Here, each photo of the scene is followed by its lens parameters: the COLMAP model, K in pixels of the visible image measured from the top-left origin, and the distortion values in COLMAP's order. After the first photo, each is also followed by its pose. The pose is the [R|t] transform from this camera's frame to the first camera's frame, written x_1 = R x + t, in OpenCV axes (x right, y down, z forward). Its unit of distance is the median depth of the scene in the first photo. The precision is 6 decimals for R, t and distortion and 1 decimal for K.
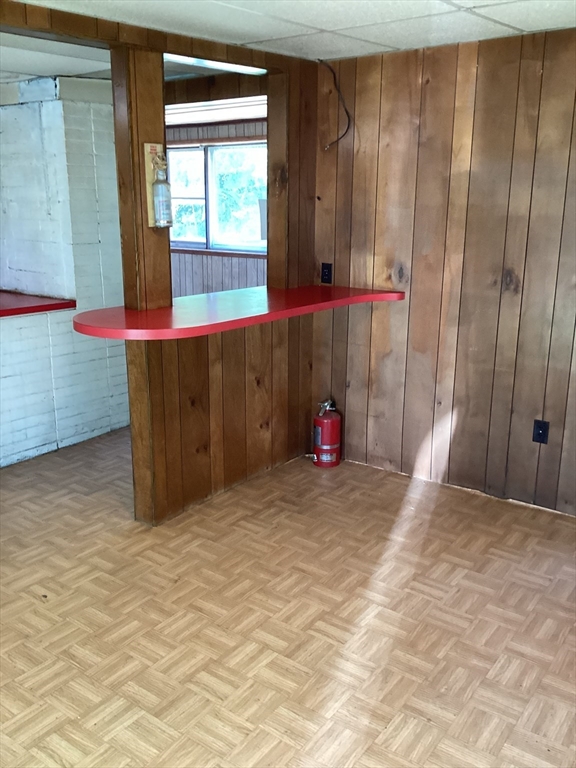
lens RADIAL K [[689.6, 0, 279.0], [0, 689.6, 380.2], [0, 0, 1]] dist [0.100579, -0.191448]
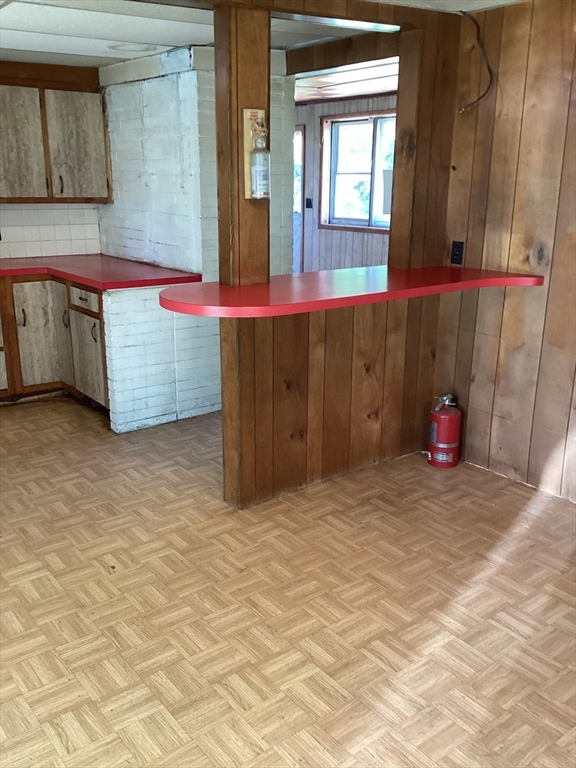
lens RADIAL K [[689.6, 0, 279.0], [0, 689.6, 380.2], [0, 0, 1]] dist [0.100579, -0.191448]
pose [[0.963064, 0.074478, -0.258766, 0.106052], [-0.066848, 0.997033, 0.038175, -0.010436], [0.260842, -0.019467, 0.965185, 0.078560]]
